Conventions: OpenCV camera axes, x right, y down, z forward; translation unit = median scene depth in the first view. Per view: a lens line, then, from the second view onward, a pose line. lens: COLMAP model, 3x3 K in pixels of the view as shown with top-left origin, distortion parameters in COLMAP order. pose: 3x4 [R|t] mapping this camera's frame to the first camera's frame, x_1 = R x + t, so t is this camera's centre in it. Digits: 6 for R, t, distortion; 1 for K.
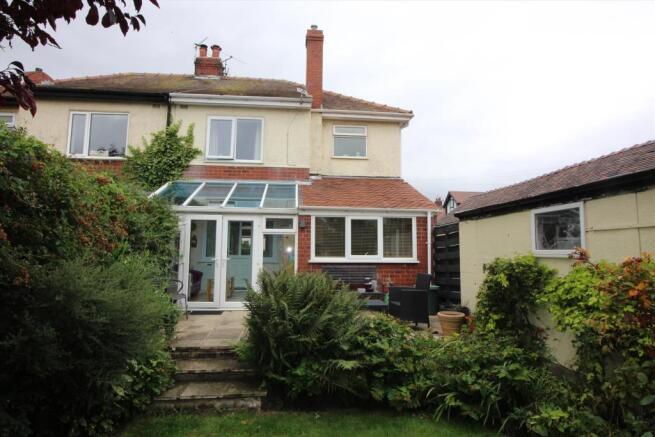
lens RADIAL K [[306.8, 0, 323.9], [0, 306.8, 219.5], [0, 0, 1]] dist [-0.015699, -0.003829]
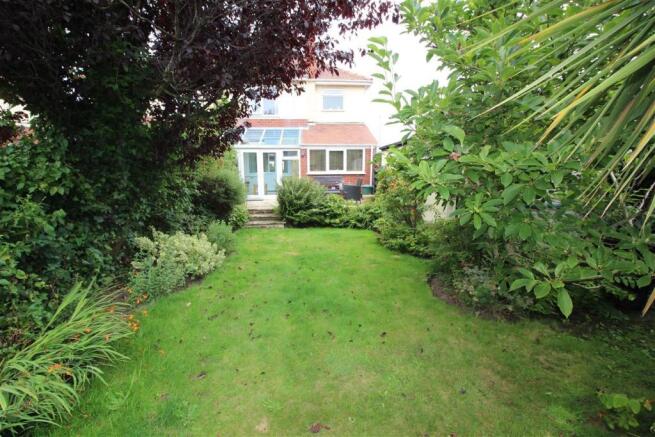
lens RADIAL K [[306.8, 0, 330.0], [0, 306.8, 215.3], [0, 0, 1]] dist [-0.015699, -0.003829]
pose [[0.998546, -0.006204, -0.053539, 0.191263], [0.018497, 0.972470, 0.232293, -0.051117], [0.050624, -0.232946, 0.971171, -0.872412]]
